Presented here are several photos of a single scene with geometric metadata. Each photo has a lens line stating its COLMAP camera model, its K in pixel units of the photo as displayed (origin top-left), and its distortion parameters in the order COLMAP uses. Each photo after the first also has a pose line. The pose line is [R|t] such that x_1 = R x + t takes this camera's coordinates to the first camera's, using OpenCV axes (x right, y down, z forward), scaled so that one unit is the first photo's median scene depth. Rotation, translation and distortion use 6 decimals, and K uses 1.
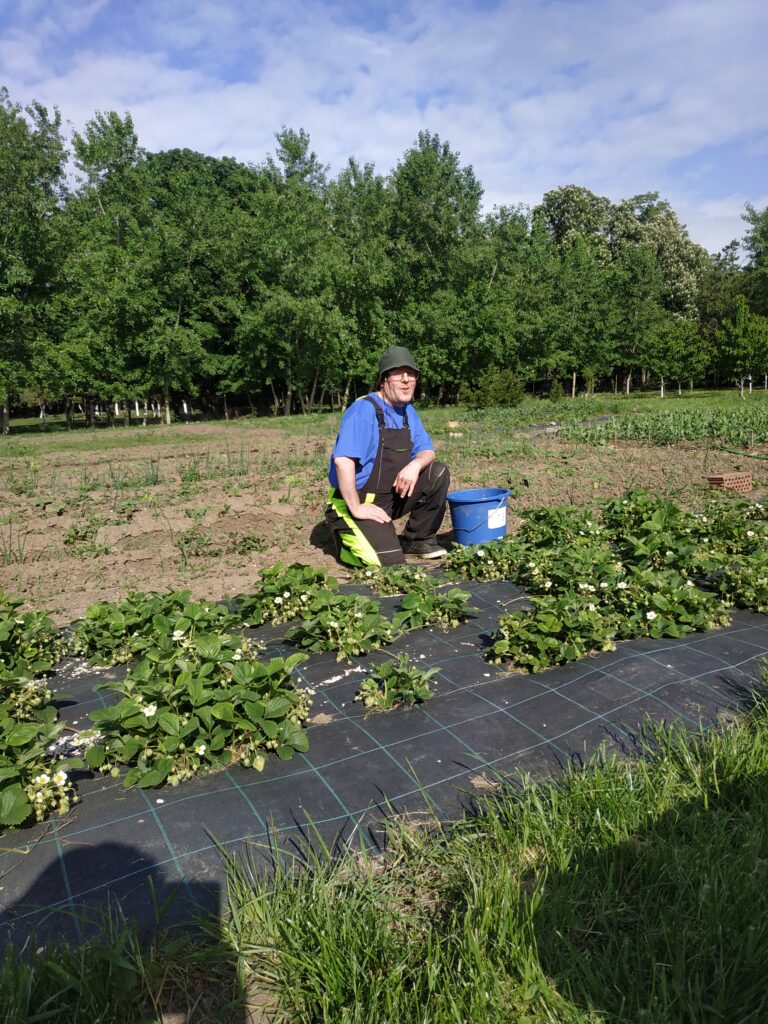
lens RADIAL K [[709.0, 0, 384.0], [0, 709.0, 512.0], [0, 0, 1]] dist [0.029124, -0.000463]
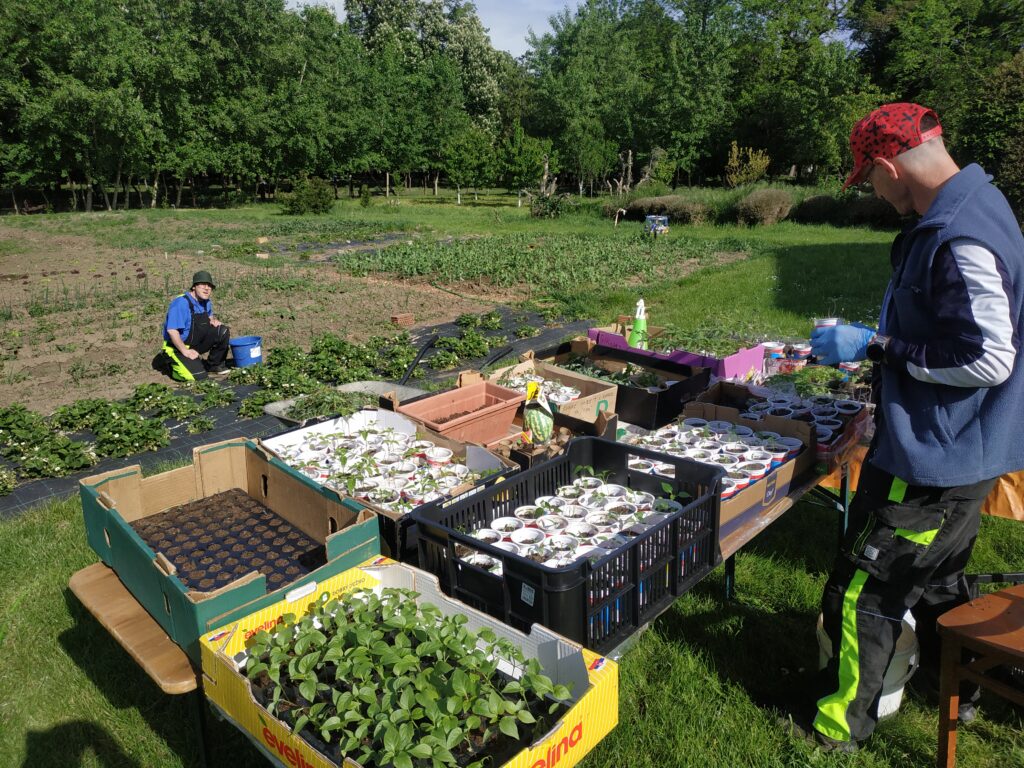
lens RADIAL K [[821.2, 0, 512.0], [0, 821.2, 384.0], [0, 0, 1]] dist [0.011926, 0.002292]
pose [[0.939218, -0.059361, 0.338151, 0.008777], [0.018441, 0.992240, 0.122964, -0.031938], [-0.342826, -0.109254, 0.933024, -0.259892]]
